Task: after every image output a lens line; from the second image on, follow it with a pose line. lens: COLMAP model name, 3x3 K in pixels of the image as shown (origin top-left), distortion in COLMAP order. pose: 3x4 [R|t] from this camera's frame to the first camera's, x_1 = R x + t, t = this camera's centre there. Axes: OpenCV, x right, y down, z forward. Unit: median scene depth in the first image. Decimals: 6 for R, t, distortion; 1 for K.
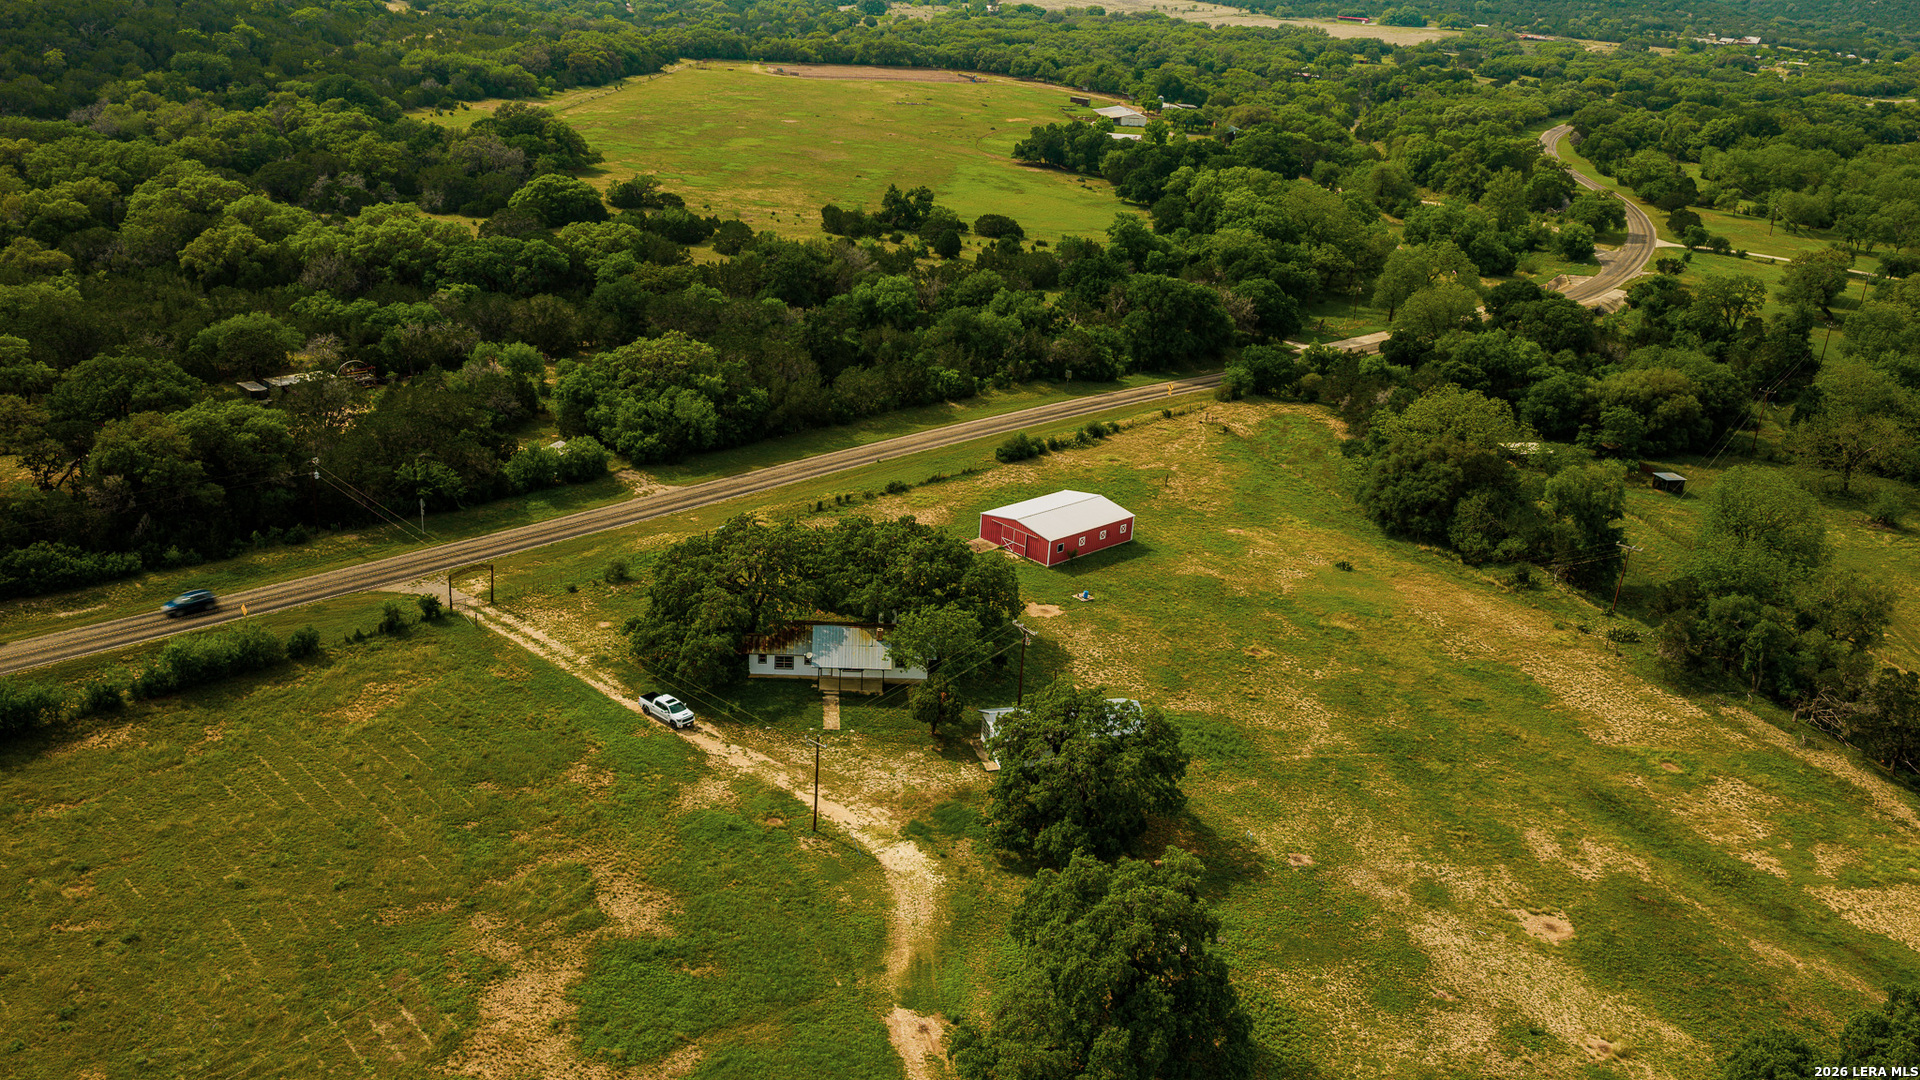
lens RADIAL K [[1586.1, 0, 960.0], [0, 1586.1, 540.0], [0, 0, 1]] dist [0.022302, -0.050188]
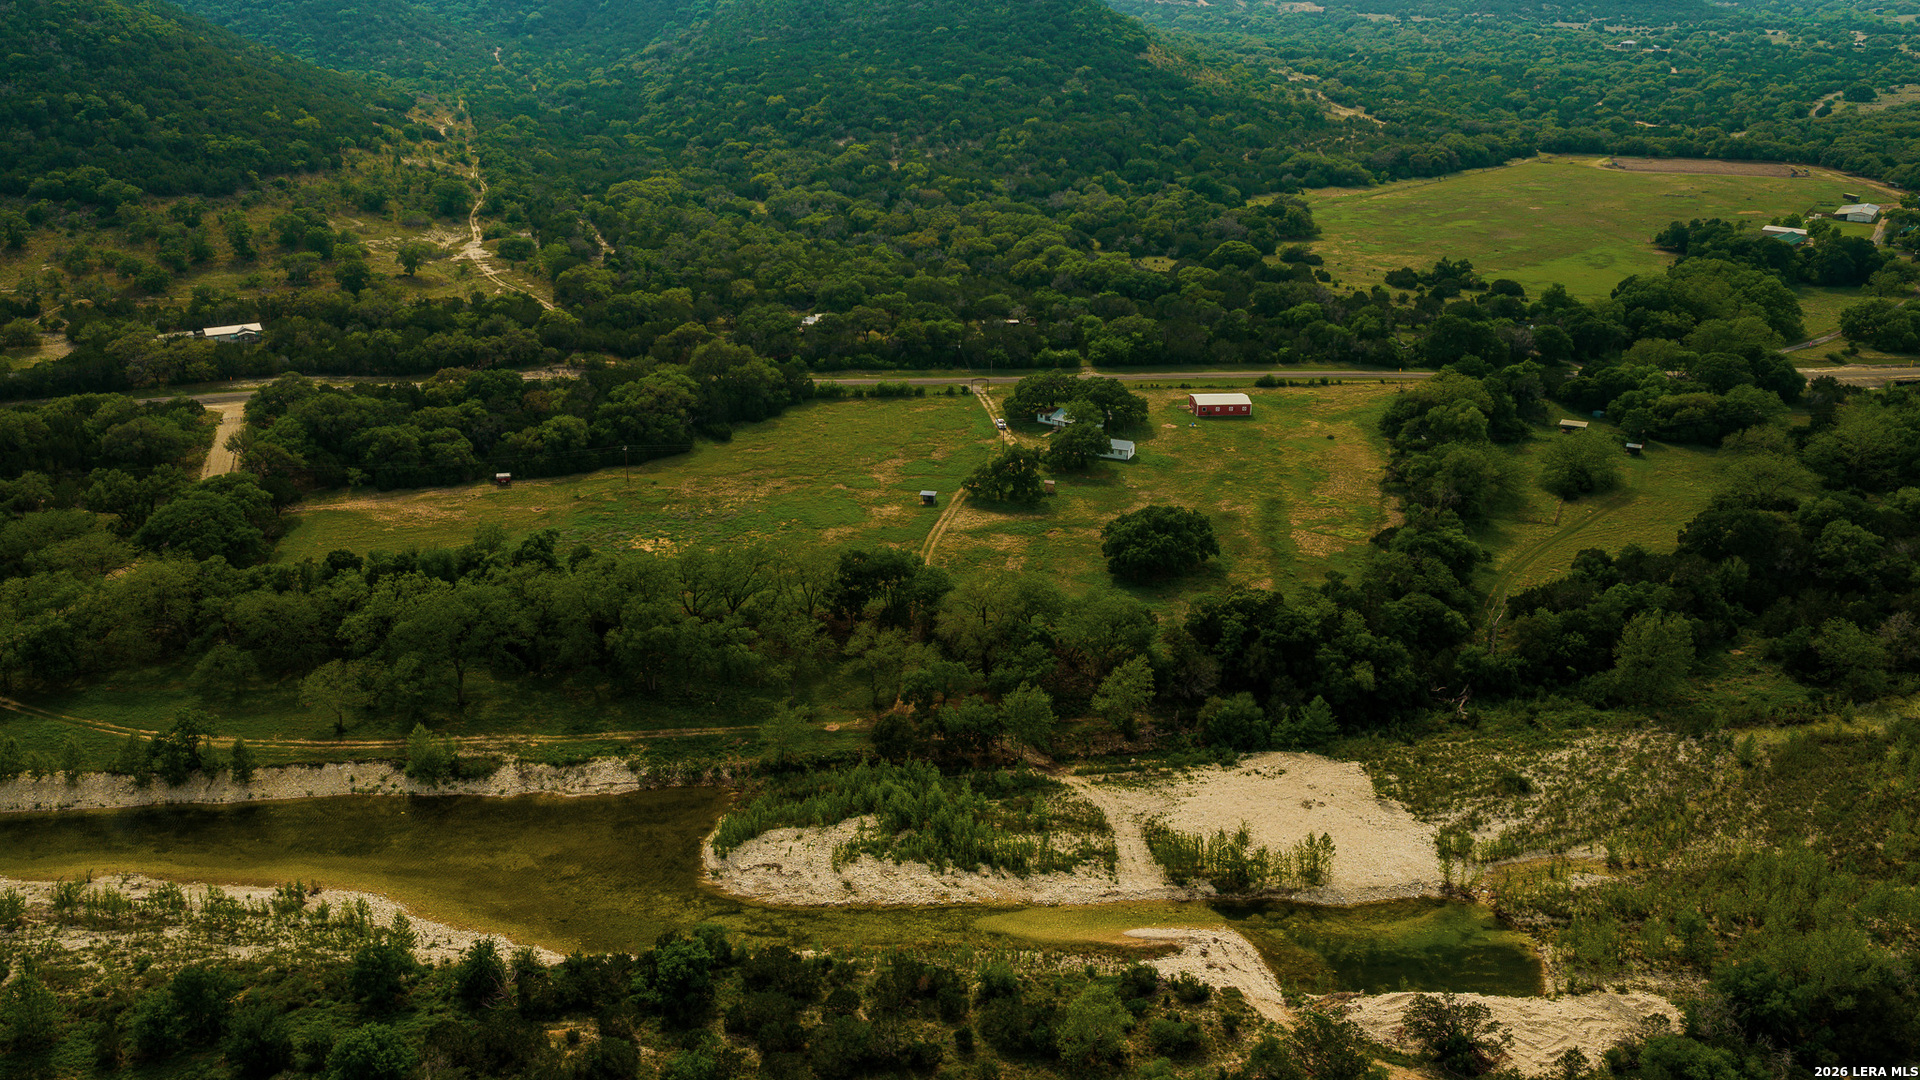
lens RADIAL K [[1593.7, 0, 960.0], [0, 1593.7, 540.0], [0, 0, 1]] dist [0.035221, -0.075431]
pose [[0.759942, 0.168318, -0.627819, 1.090720], [-0.187142, 0.981649, 0.036653, 0.146761], [0.622467, 0.089637, 0.777496, -0.887573]]
